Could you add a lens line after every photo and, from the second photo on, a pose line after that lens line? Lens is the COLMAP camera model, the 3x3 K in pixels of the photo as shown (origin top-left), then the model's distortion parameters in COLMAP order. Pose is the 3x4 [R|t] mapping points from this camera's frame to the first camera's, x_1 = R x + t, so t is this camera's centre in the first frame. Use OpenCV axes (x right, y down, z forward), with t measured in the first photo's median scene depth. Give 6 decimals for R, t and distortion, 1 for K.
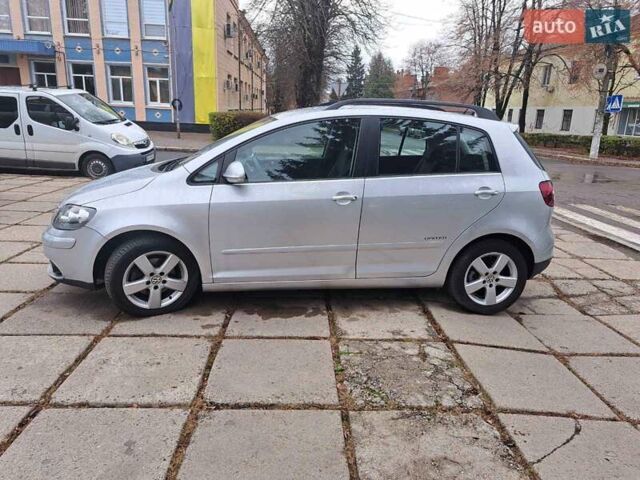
lens RADIAL K [[460.0, 0, 315.4], [0, 460.0, 241.6], [0, 0, 1]] dist [0.045406, -0.037675]
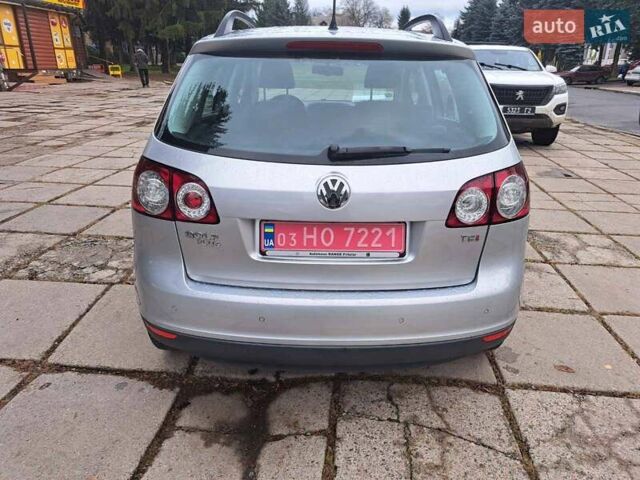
lens RADIAL K [[460.0, 0, 317.5], [0, 460.0, 240.5], [0, 0, 1]] dist [0.045406, -0.037675]
pose [[-0.135706, 0.309967, -0.941012, 0.944879], [-0.281439, 0.898611, 0.336587, -0.255184], [0.949935, 0.310514, -0.034710, 1.213217]]
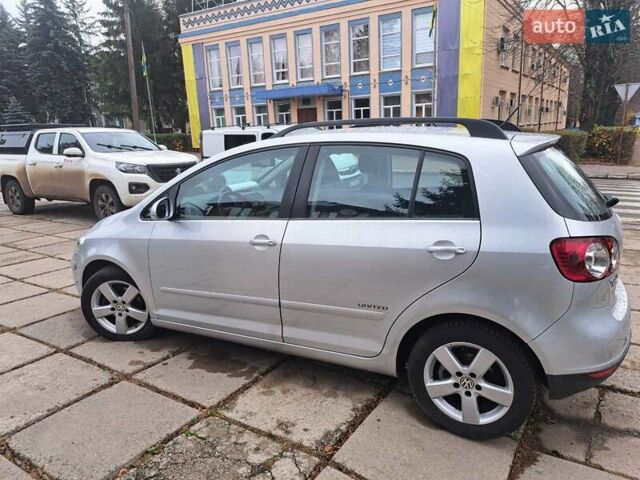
lens RADIAL K [[460.0, 0, 322.0], [0, 460.0, 236.3], [0, 0, 1]] dist [0.045406, -0.037675]
pose [[0.816956, 0.062549, -0.573298, 0.574217], [-0.092629, 0.995426, -0.023393, -0.088773], [0.569212, 0.072215, 0.819013, 0.348307]]
